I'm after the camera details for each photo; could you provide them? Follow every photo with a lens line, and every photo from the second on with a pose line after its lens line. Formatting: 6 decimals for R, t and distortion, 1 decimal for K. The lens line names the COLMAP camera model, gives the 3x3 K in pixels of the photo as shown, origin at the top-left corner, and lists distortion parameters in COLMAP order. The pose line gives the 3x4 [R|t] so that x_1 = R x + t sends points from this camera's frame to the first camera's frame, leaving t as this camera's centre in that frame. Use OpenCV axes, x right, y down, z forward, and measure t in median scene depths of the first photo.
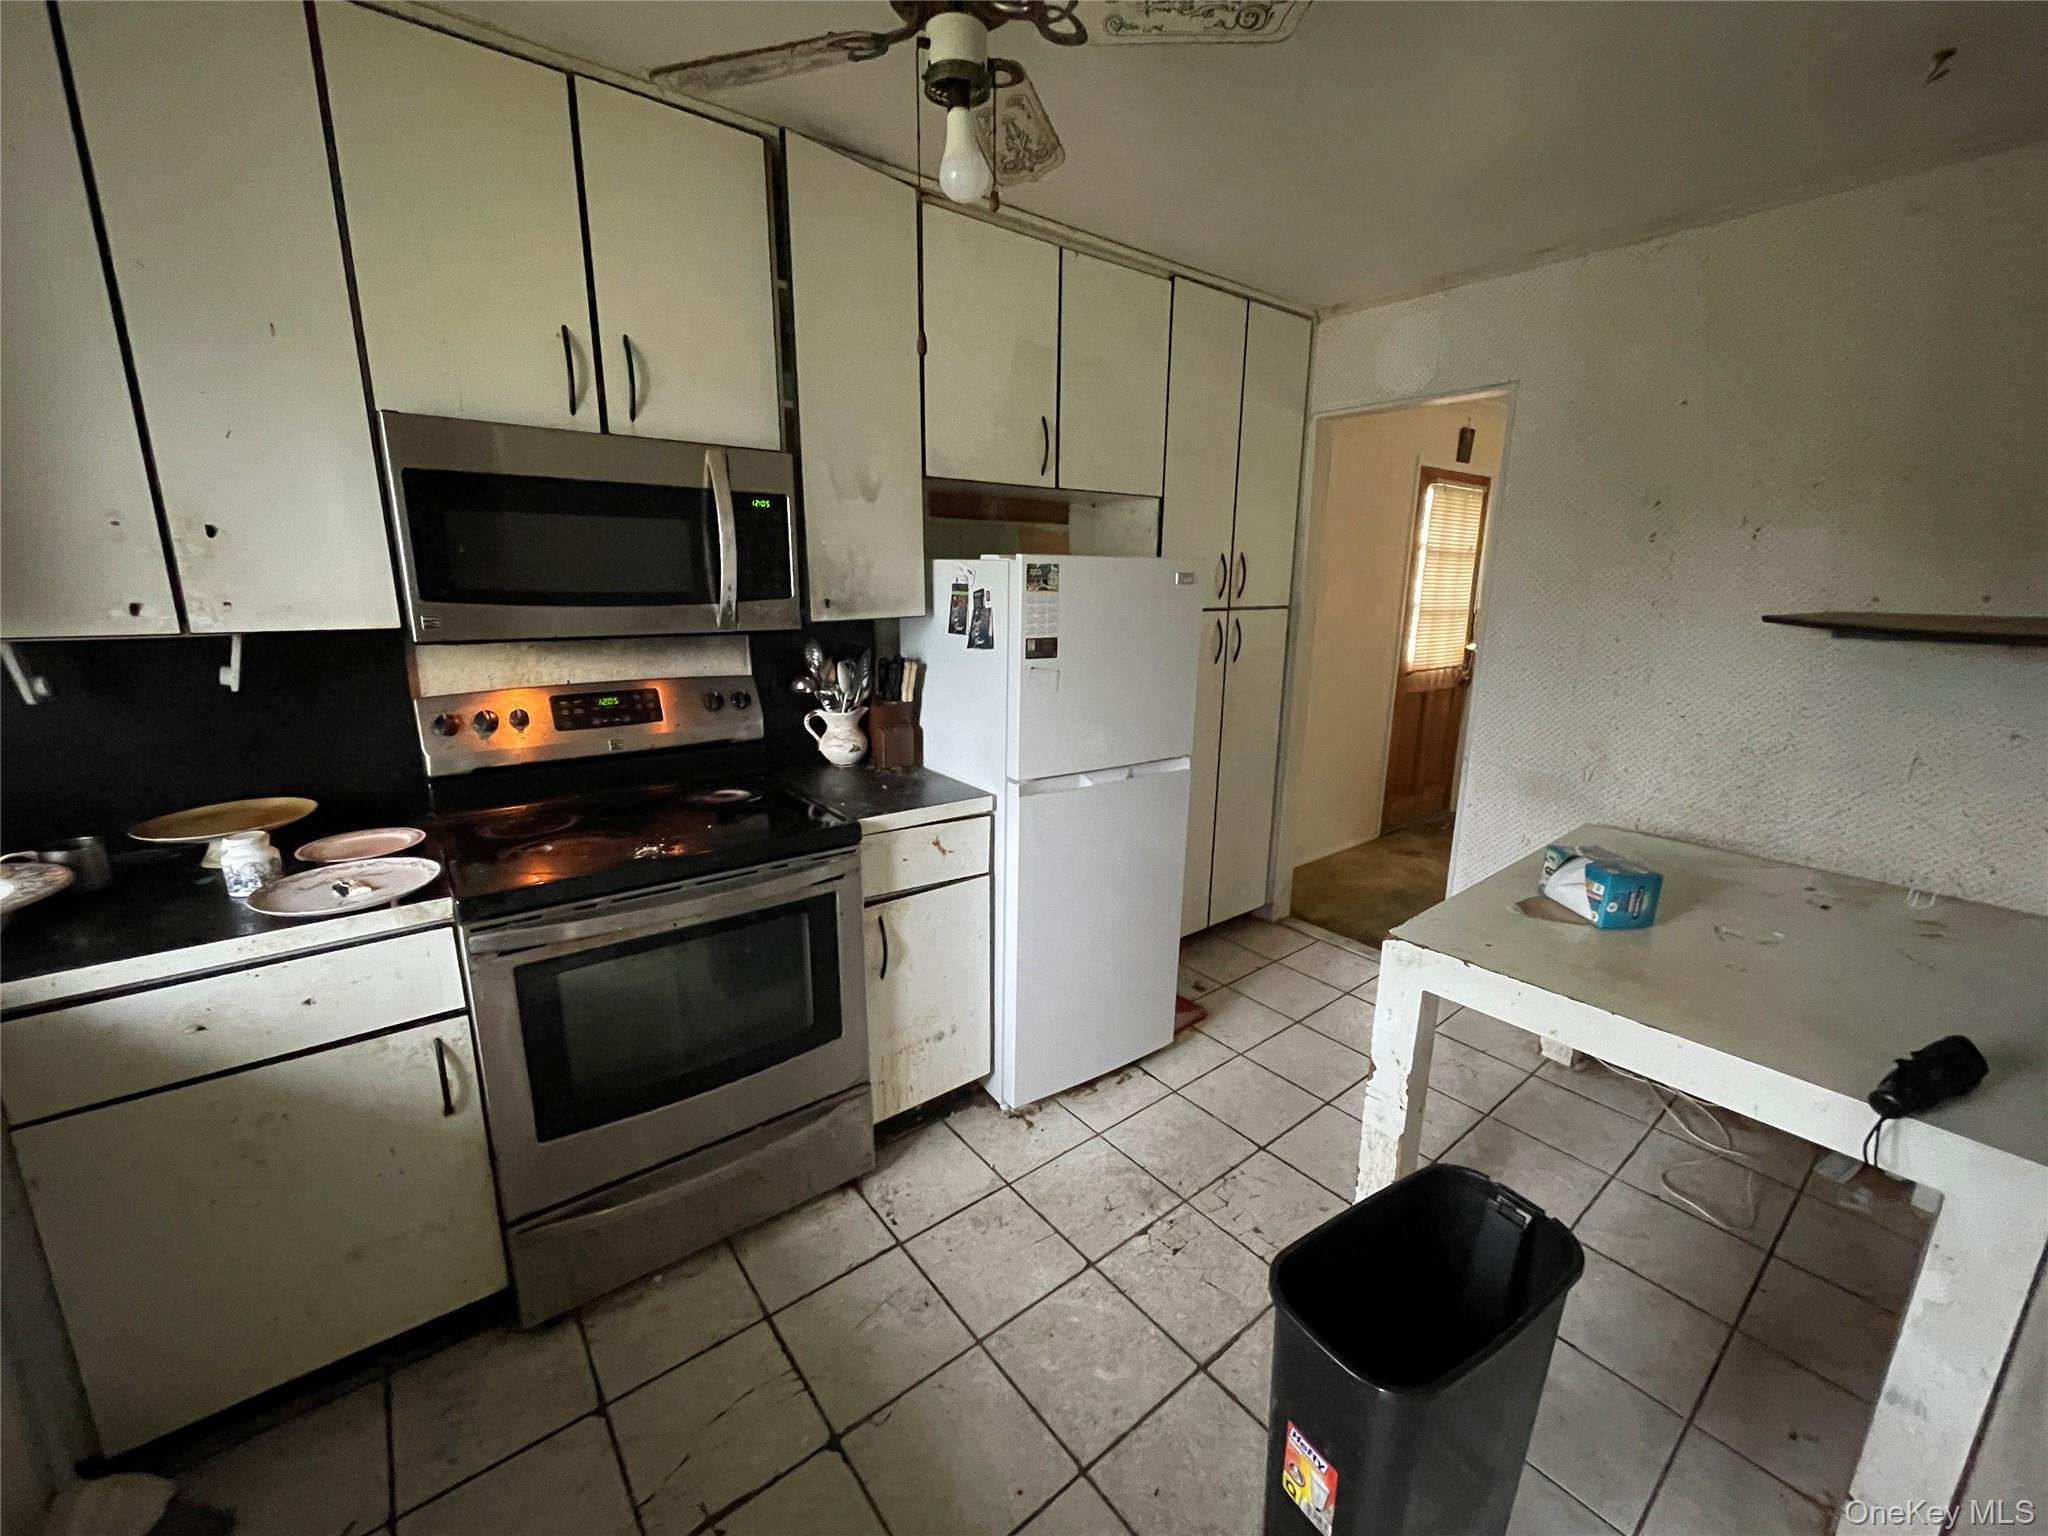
lens RADIAL K [[825.4, 0, 1023.6], [0, 825.4, 765.9], [0, 0, 1]] dist [-0.003711, 0.000020]
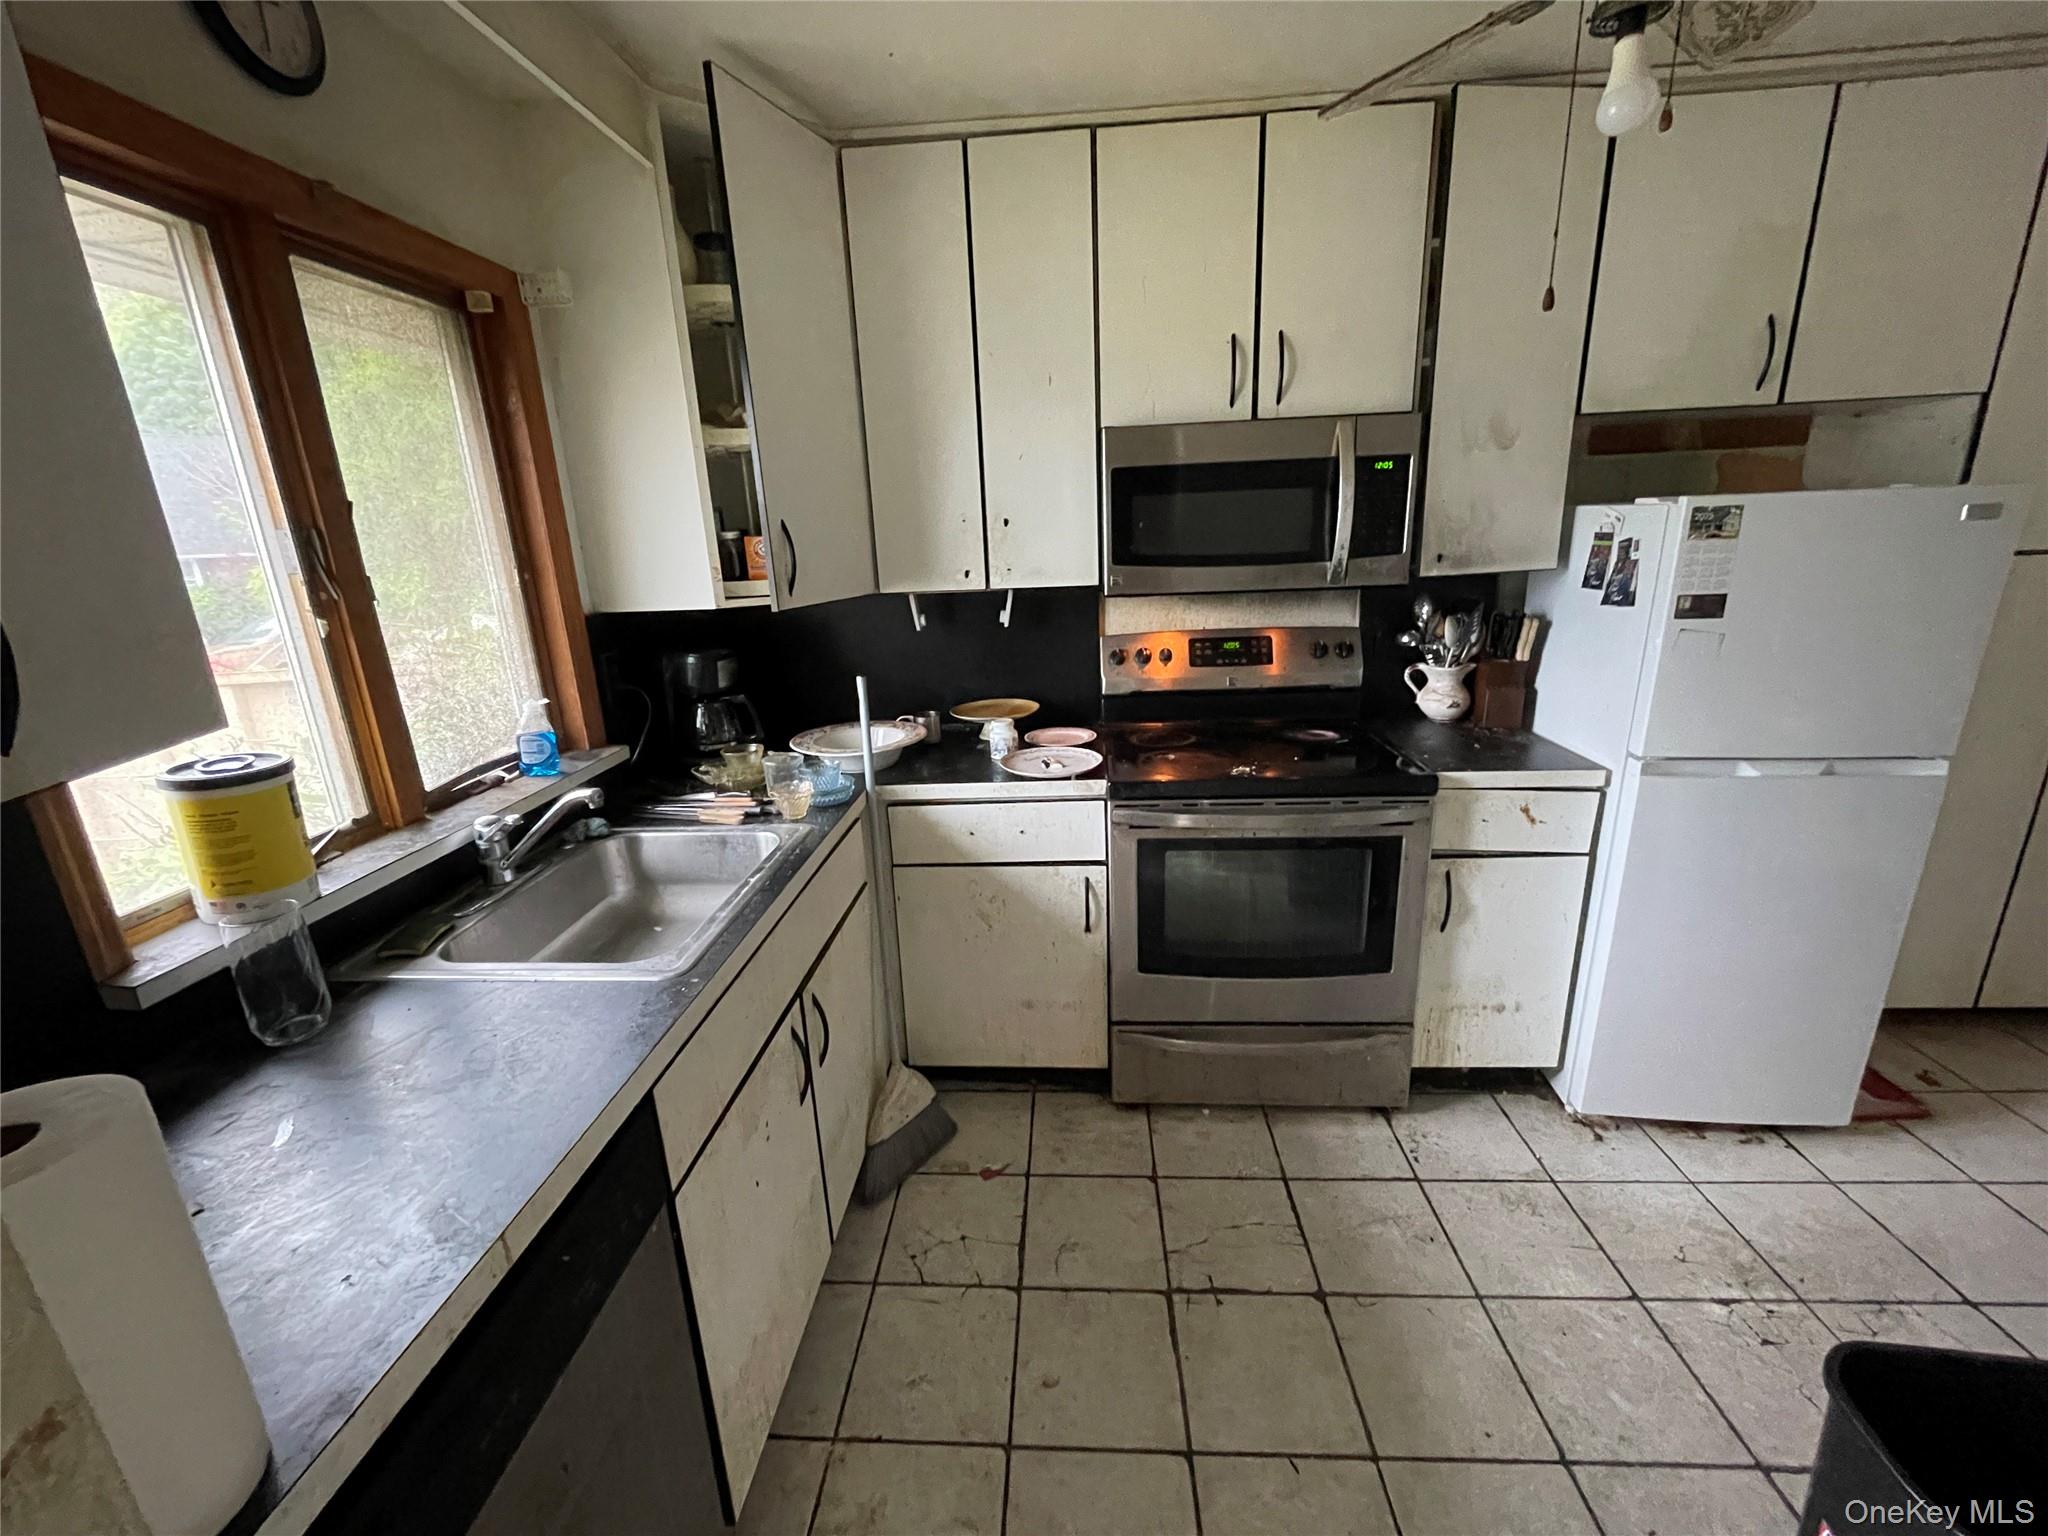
lens RADIAL K [[825.4, 0, 1023.6], [0, 825.4, 765.9], [0, 0, 1]] dist [-0.003711, 0.000020]
pose [[0.744917, 0.141676, -0.651941, 0.080773], [-0.102190, 0.989891, 0.098353, 0.008814], [0.659284, -0.006643, 0.751864, -0.105873]]
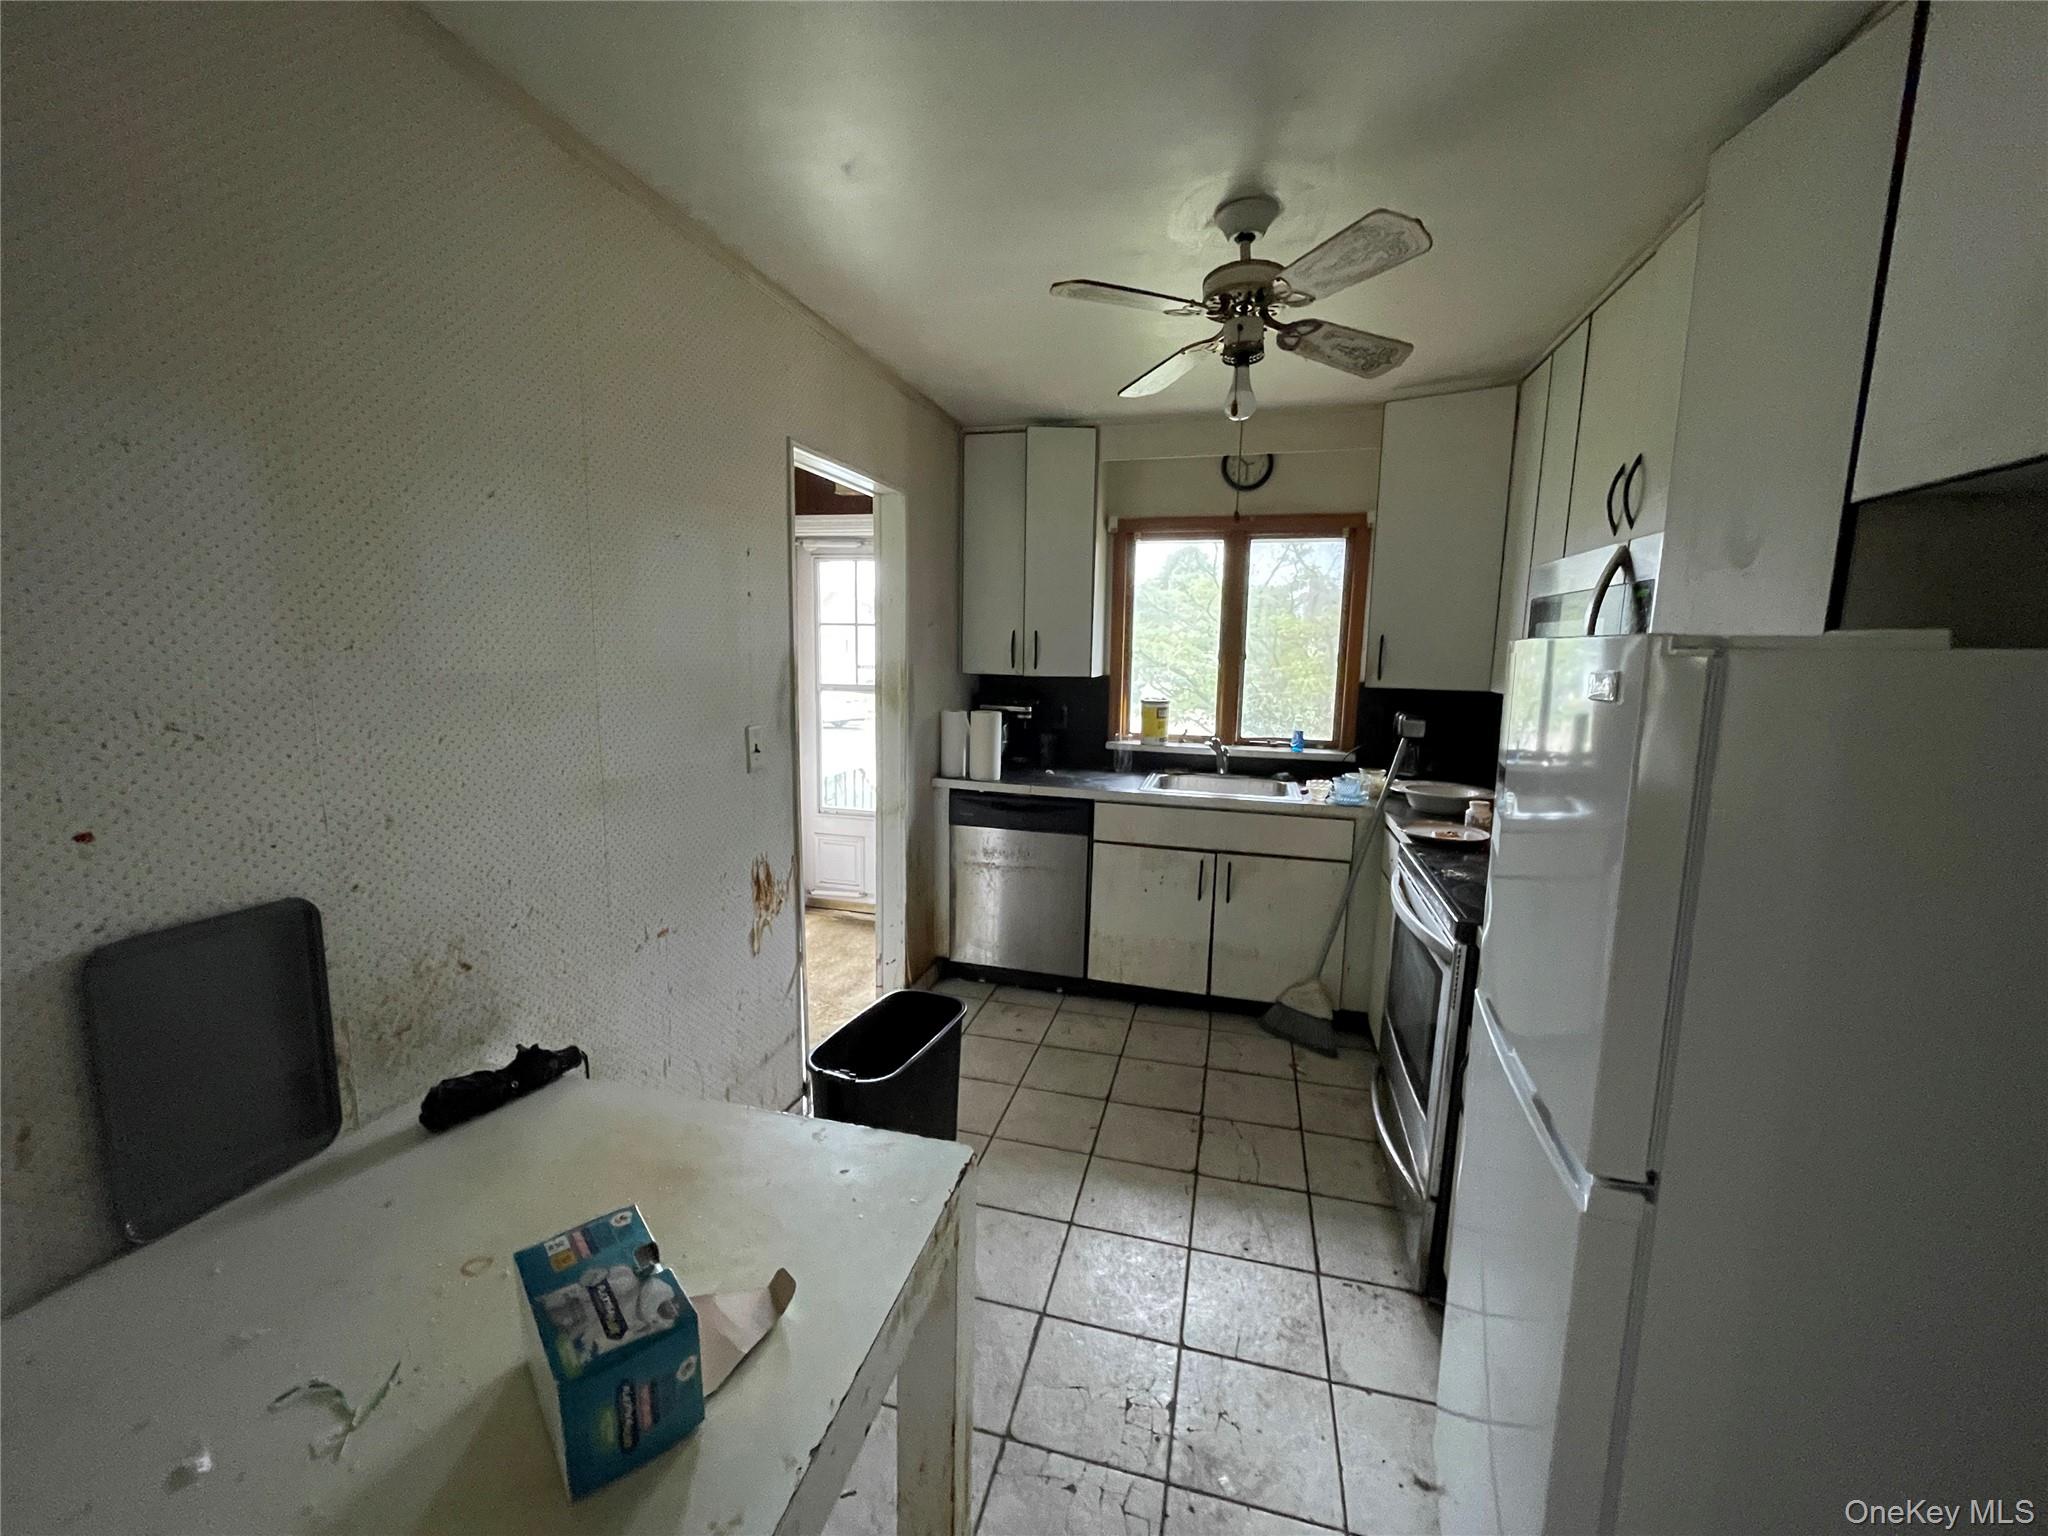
lens RADIAL K [[825.4, 0, 1023.6], [0, 825.4, 765.9], [0, 0, 1]] dist [-0.003711, 0.000020]
pose [[-0.804253, 0.055259, -0.591712, 0.735778], [-0.168786, 0.933427, 0.316584, -0.306119], [0.569814, 0.354487, -0.741384, 1.299916]]
